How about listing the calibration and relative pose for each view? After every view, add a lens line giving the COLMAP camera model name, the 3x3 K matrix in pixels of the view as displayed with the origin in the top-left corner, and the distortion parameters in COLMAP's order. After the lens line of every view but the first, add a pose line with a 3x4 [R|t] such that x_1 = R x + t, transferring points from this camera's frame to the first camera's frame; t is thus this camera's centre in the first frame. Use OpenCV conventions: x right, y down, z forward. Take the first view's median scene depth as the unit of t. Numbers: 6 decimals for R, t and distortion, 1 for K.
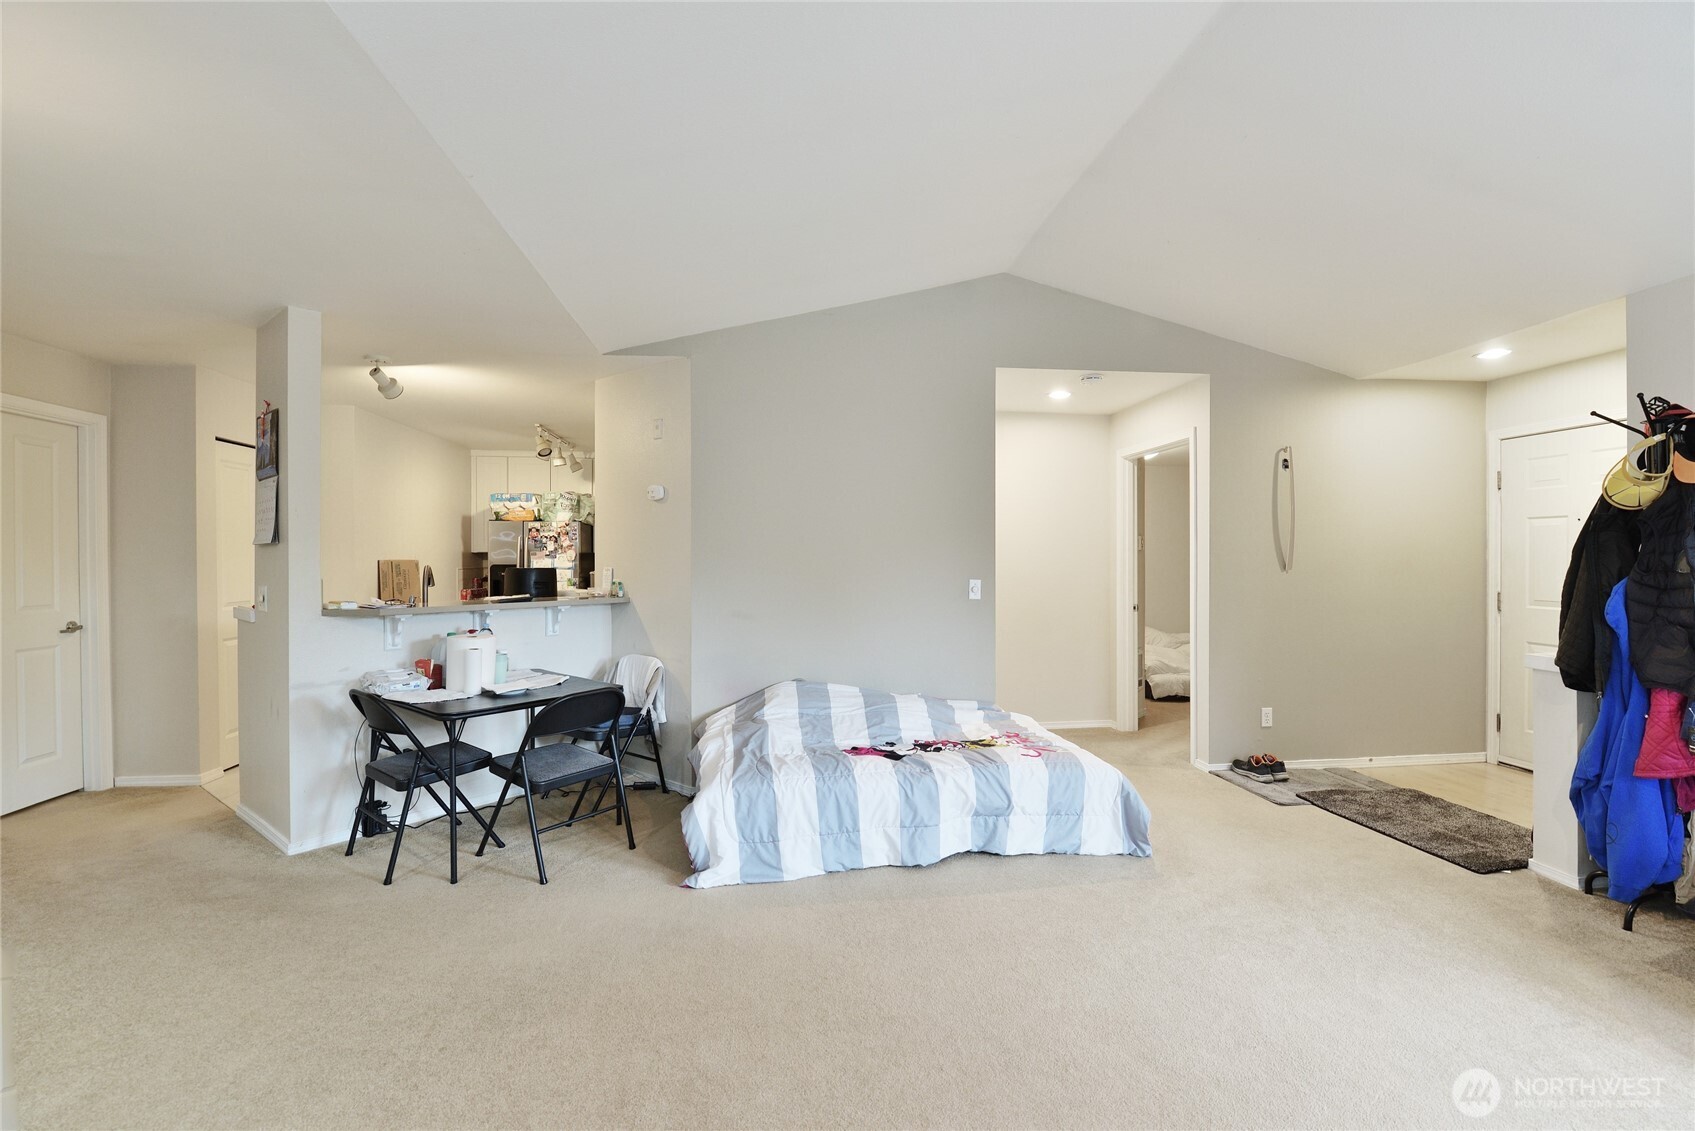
lens RADIAL K [[731.3, 0, 850.5], [0, 731.3, 560.6], [0, 0, 1]] dist [-0.015870, -0.000557]
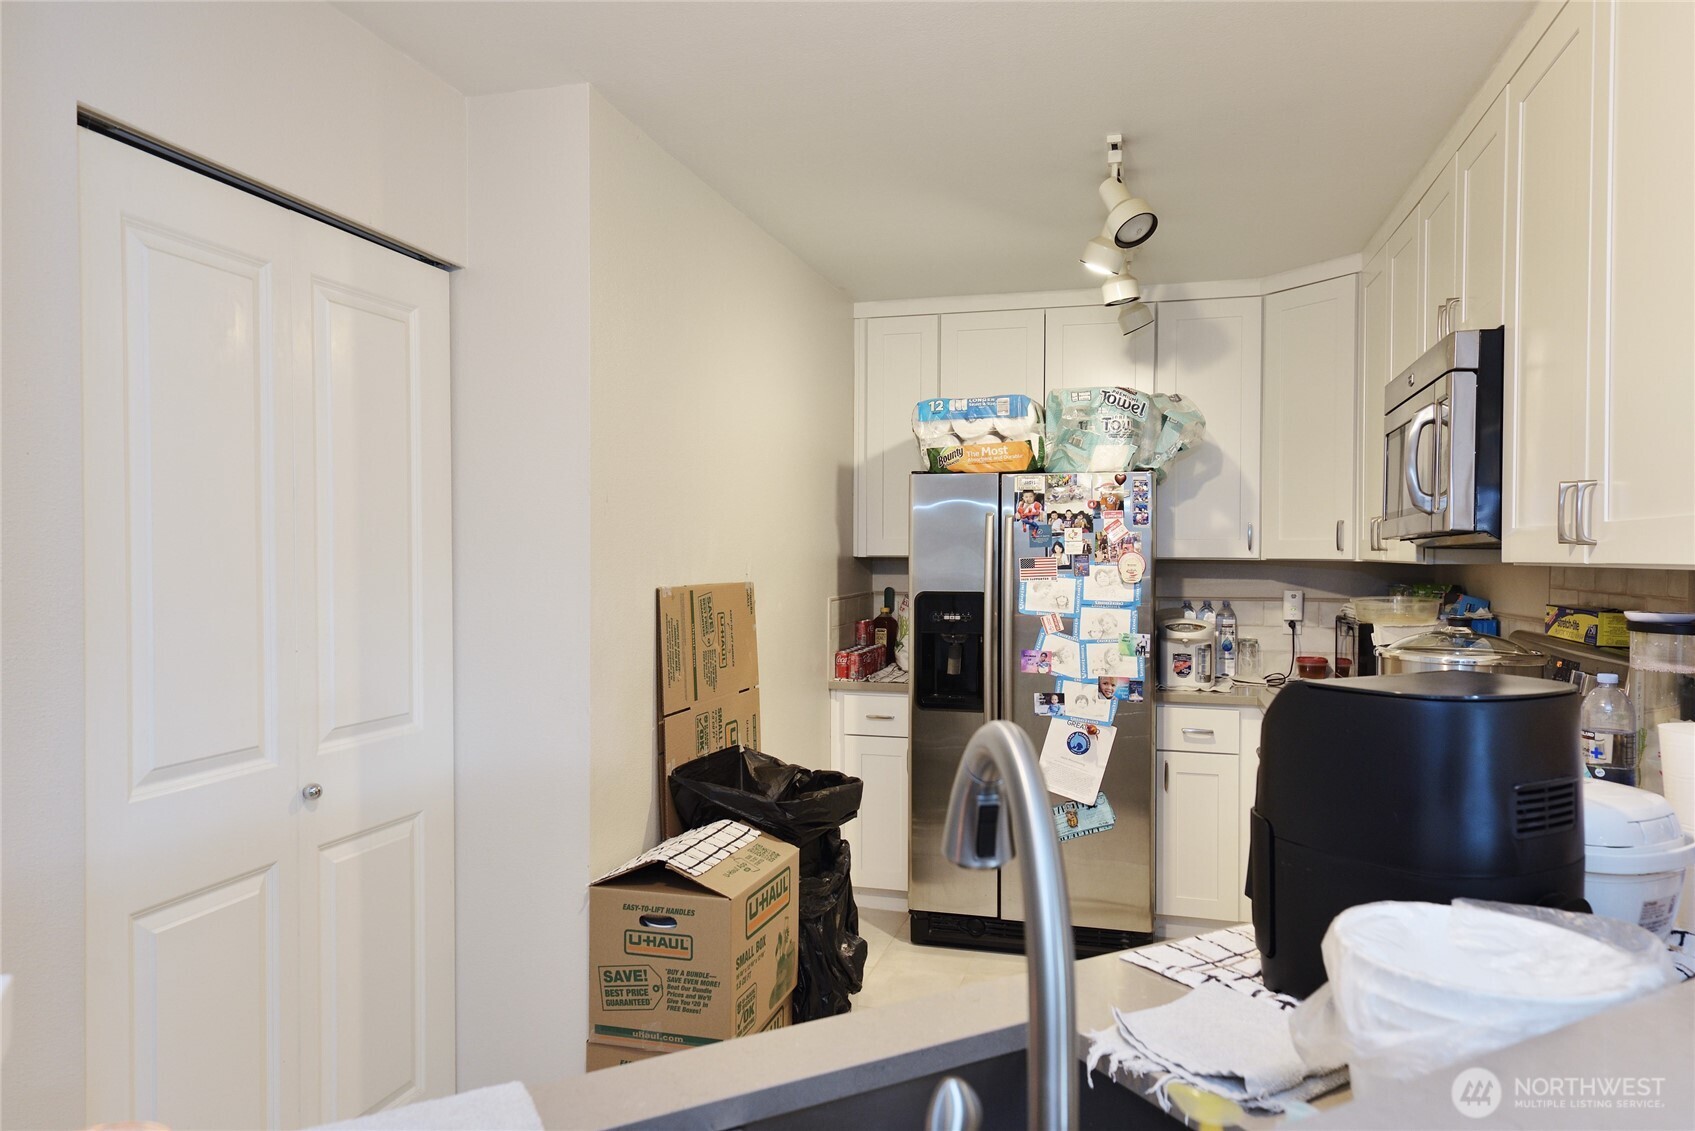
lens RADIAL K [[1074.9, 0, 852.0], [0, 1074.9, 560.1], [0, 0, 1]] dist [0.003570, 0.000063]
pose [[0.923416, 0.006914, -0.383739, -0.310459], [-0.006359, 0.999976, 0.002714, -0.011529], [0.383749, -0.000066, 0.923437, 0.475593]]
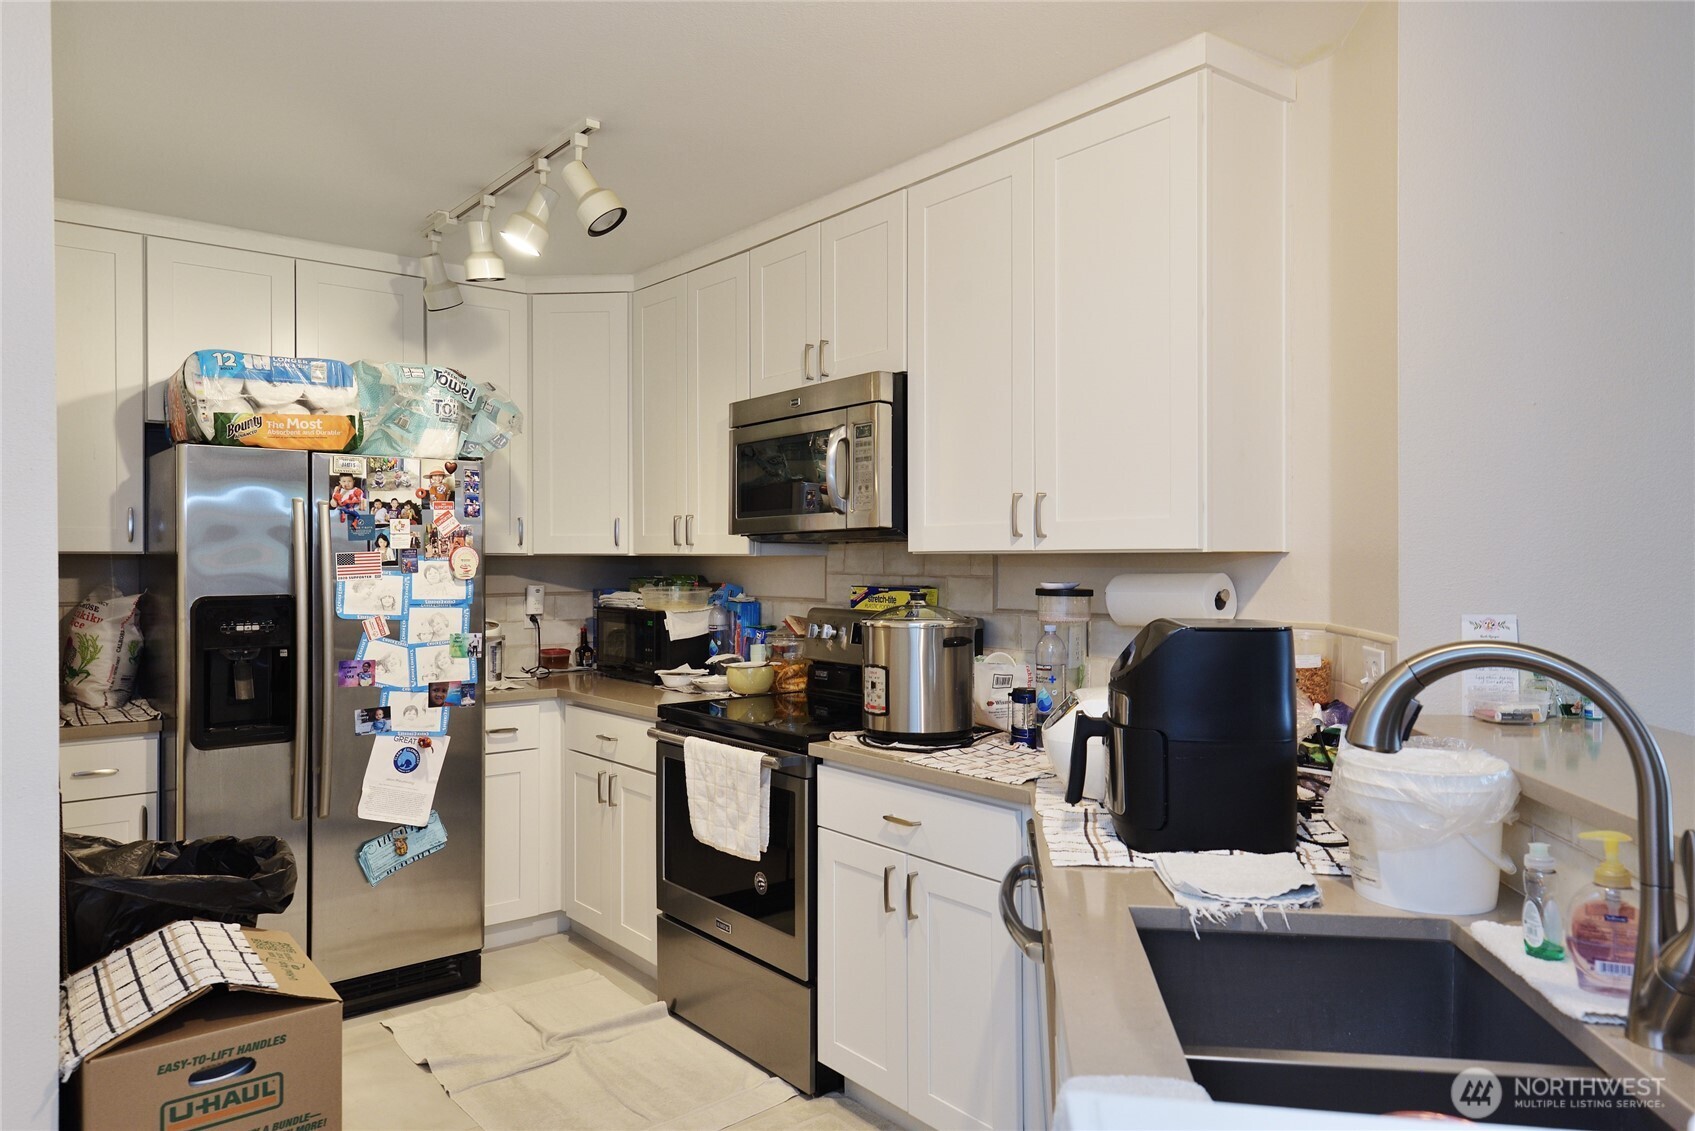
lens RADIAL K [[1123.0, 0, 854.9], [0, 1123.0, 558.1], [0, 0, 1]] dist [0.010513, -0.000515]
pose [[0.849713, -0.000244, 0.527246, -0.501911], [0.002678, 0.999989, -0.003853, -0.007065], [-0.527239, 0.004686, 0.849704, 0.482523]]
